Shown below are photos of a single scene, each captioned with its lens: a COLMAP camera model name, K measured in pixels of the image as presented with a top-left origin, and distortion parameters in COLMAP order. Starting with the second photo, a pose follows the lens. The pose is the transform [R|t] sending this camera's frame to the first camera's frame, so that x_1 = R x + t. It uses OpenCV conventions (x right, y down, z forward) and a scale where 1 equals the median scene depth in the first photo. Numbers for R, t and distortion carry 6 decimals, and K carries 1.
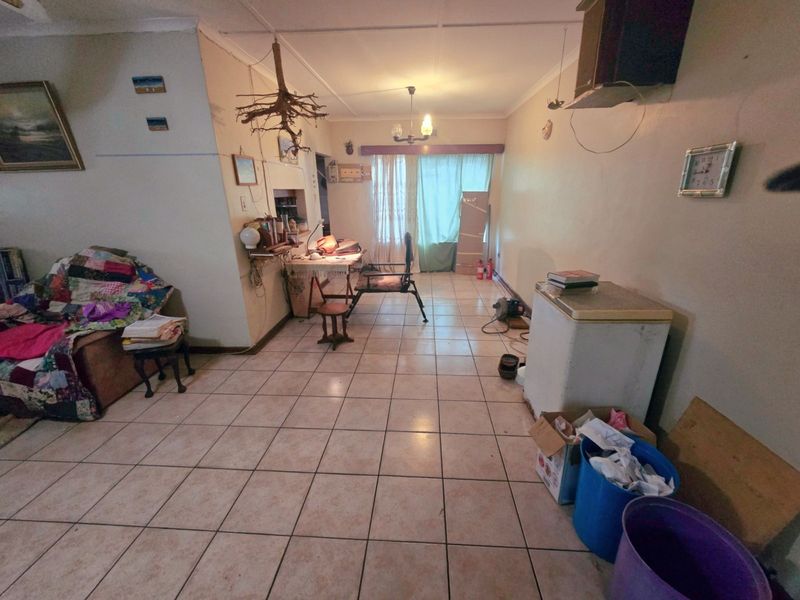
lens RADIAL K [[330.0, 0, 405.1], [0, 330.0, 307.4], [0, 0, 1]] dist [-0.000323, -0.002847]
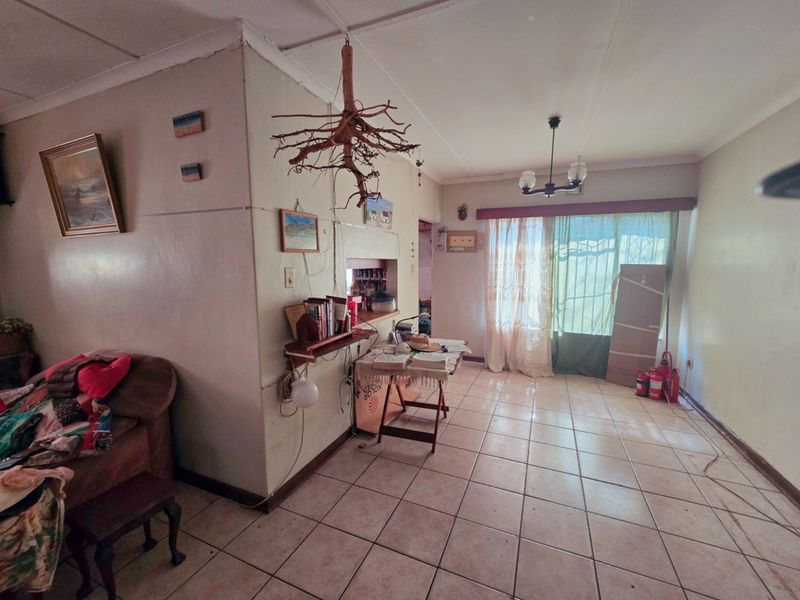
lens RADIAL K [[330.0, 0, 405.1], [0, 330.0, 307.4], [0, 0, 1]] dist [-0.000323, -0.002847]
pose [[0.941011, 0.054519, -0.333954, -0.030136], [-0.121057, 0.975855, -0.181804, -0.162965], [0.315979, 0.211507, 0.924890, 0.468643]]
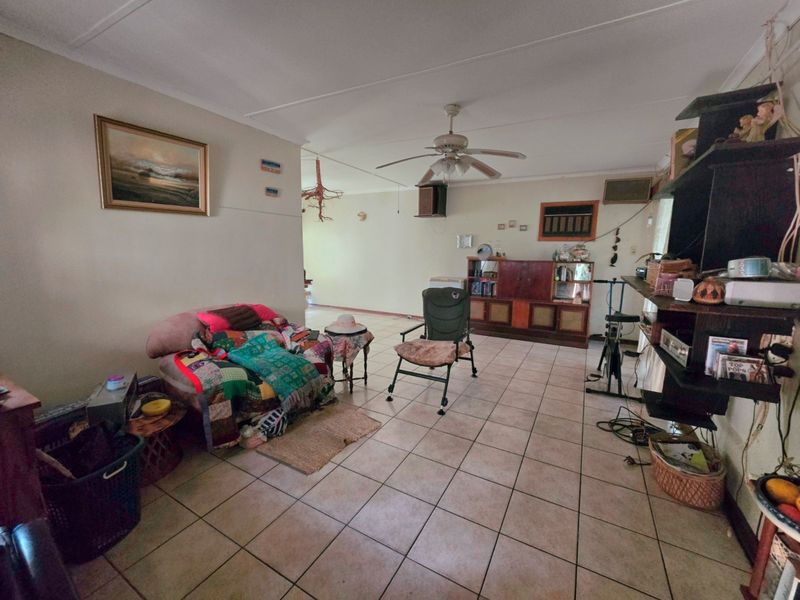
lens RADIAL K [[326.5, 0, 402.4], [0, 326.5, 298.0], [0, 0, 1]] dist [-0.000226, 0.000315]
pose [[0.431543, -0.125310, 0.893346, -1.597316], [0.291613, 0.956513, -0.006698, 0.029435], [-0.853658, 0.263402, 0.449319, 0.033079]]
